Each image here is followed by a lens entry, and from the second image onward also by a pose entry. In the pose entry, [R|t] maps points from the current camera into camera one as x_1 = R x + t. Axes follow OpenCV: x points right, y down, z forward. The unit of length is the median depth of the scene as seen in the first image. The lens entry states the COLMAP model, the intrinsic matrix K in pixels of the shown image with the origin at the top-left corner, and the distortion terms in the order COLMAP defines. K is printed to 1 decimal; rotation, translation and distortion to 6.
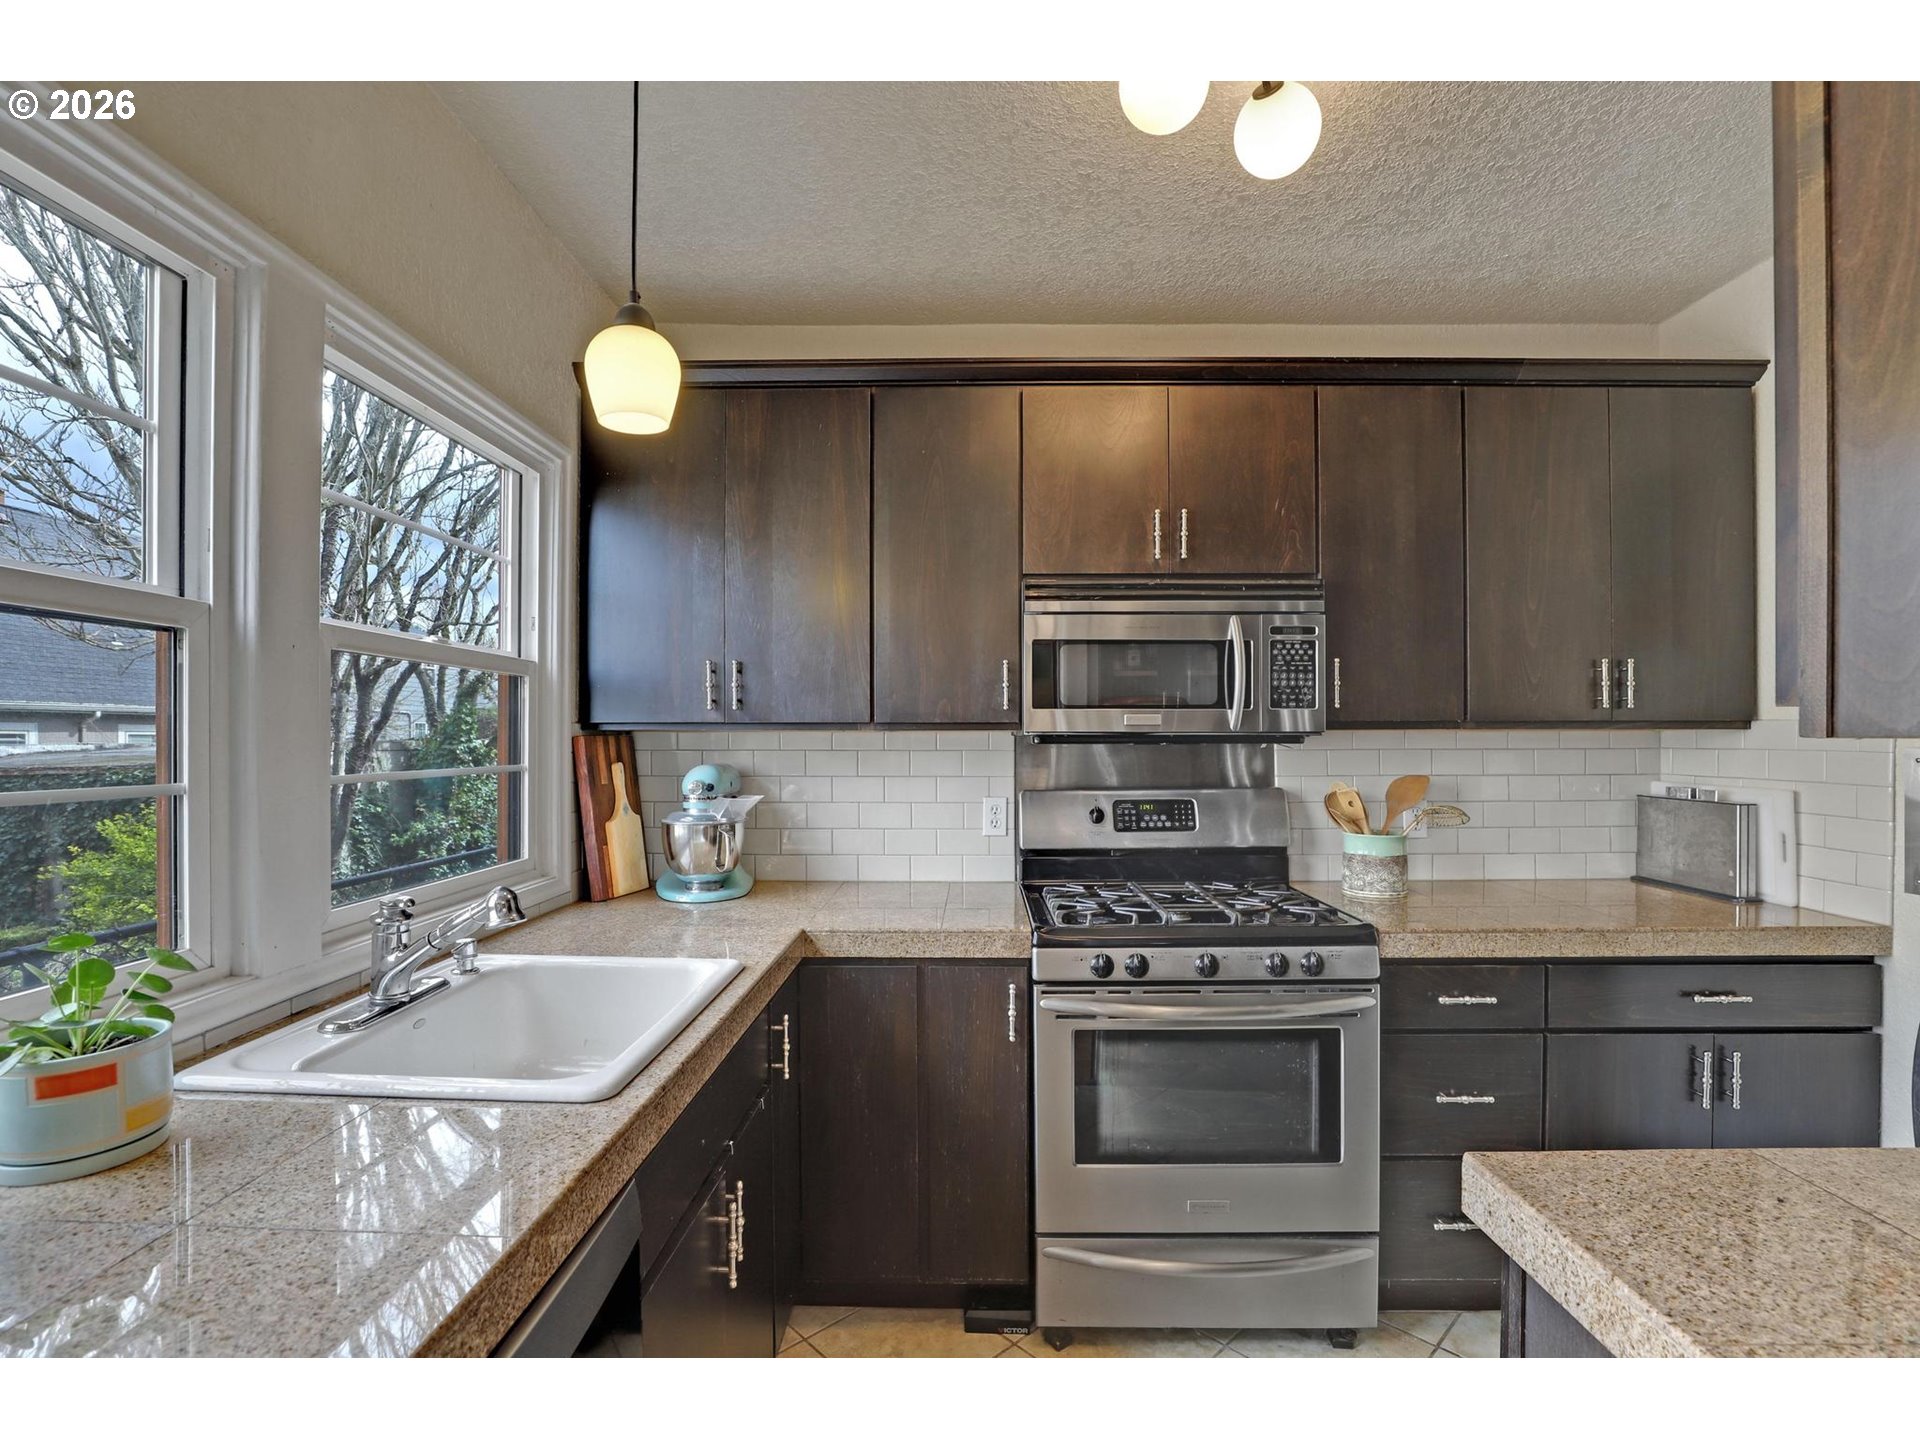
lens RADIAL K [[881.6, 0, 966.6], [0, 881.6, 729.5], [0, 0, 1]] dist [-0.049501, 0.017861]
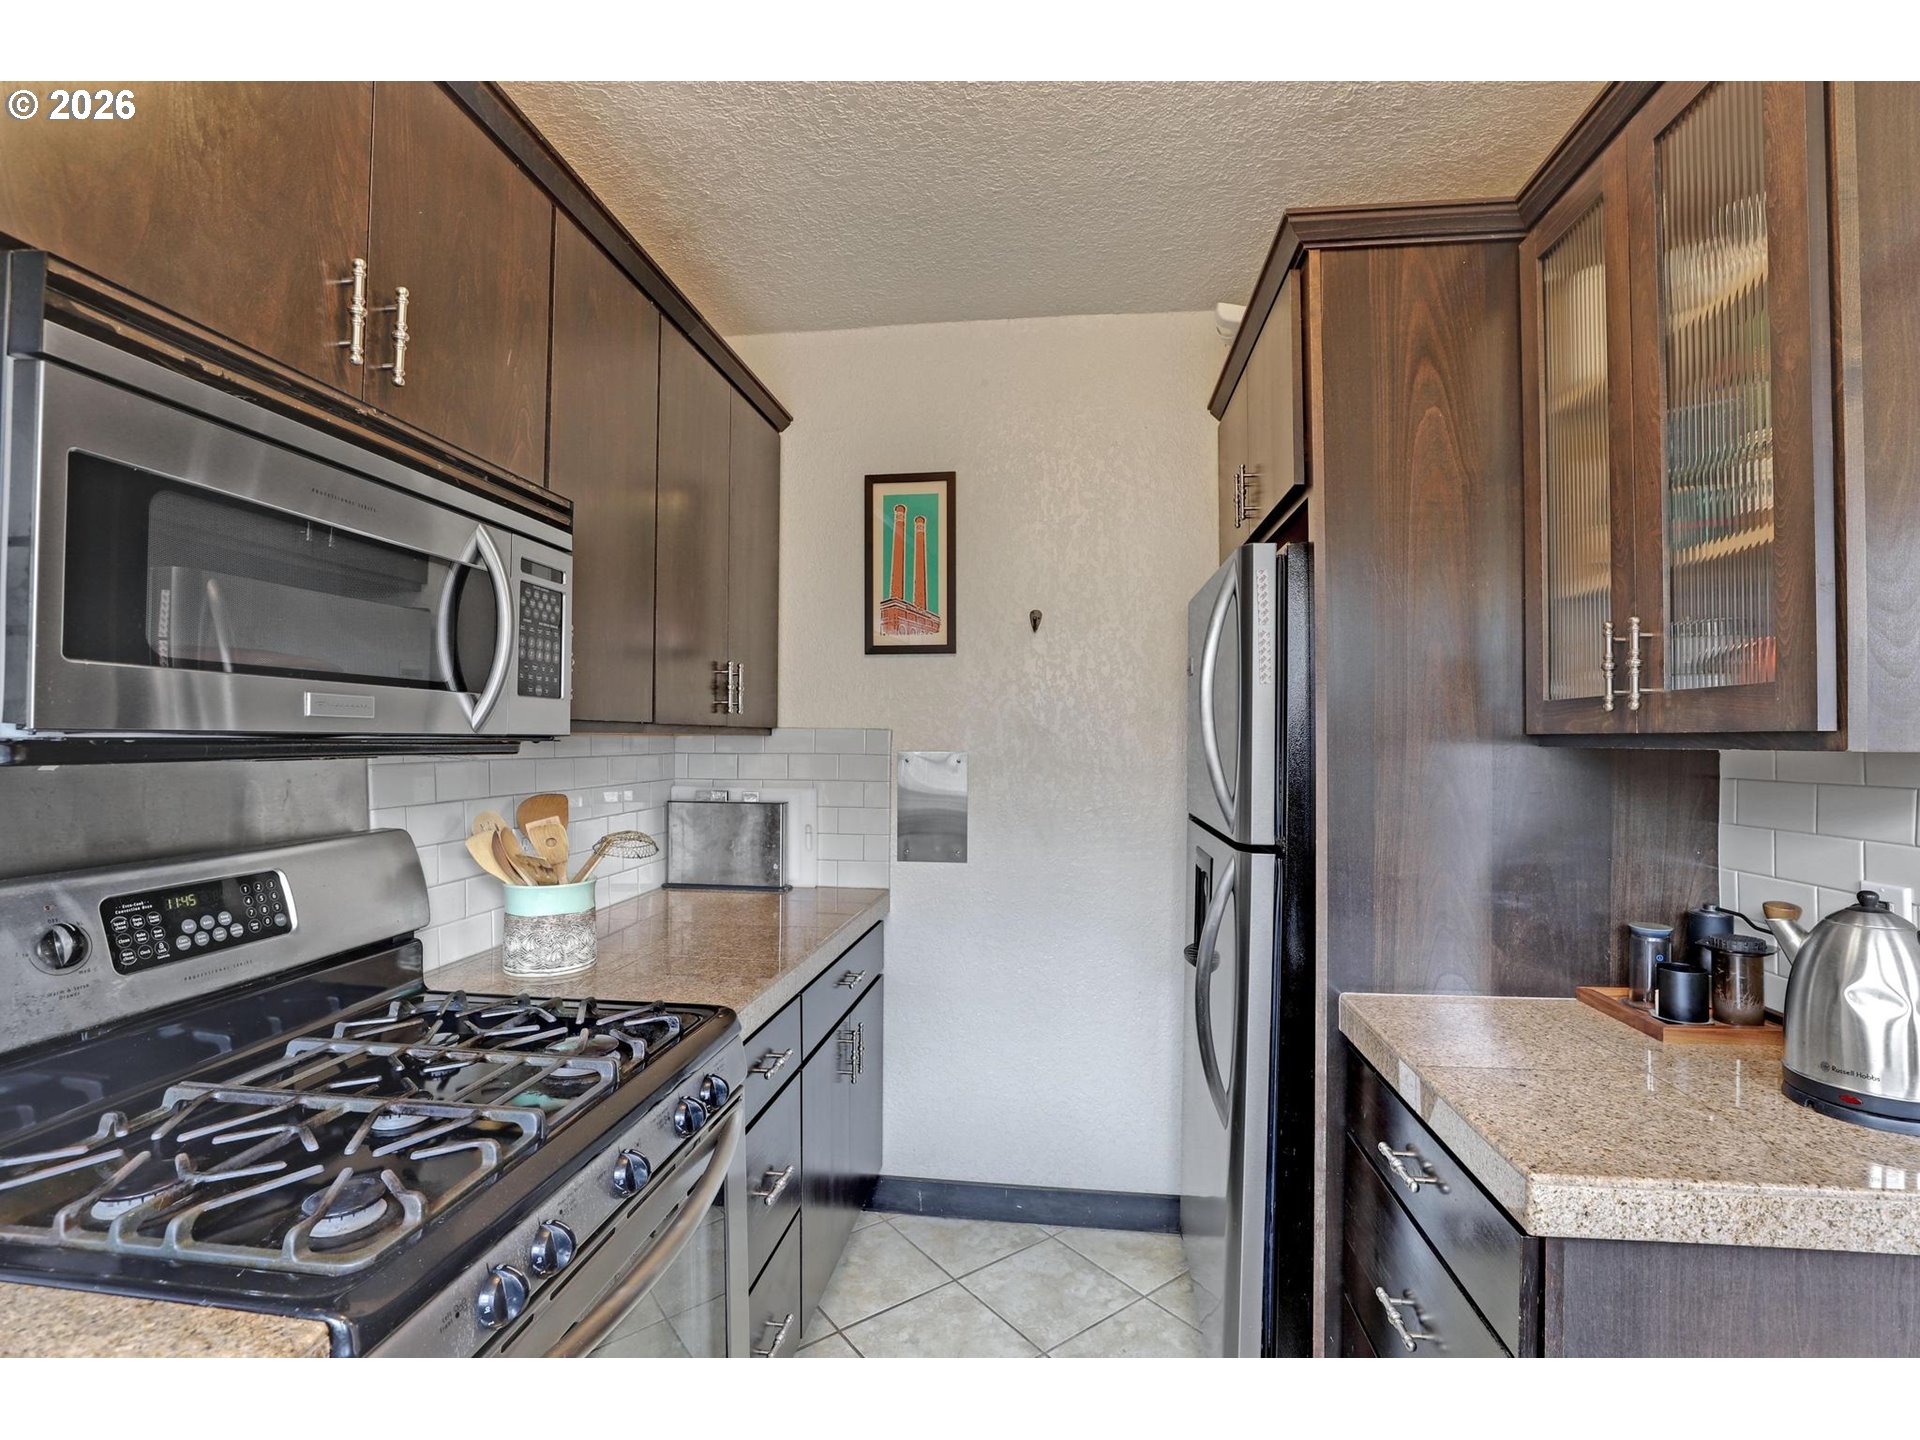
lens RADIAL K [[881.6, 0, 966.6], [0, 881.6, 729.5], [0, 0, 1]] dist [-0.049501, 0.017861]
pose [[0.123473, 0.011424, 0.992282, -0.181601], [-0.012280, 0.999875, -0.009983, 0.000889], [-0.992272, -0.010953, 0.123598, 0.578902]]
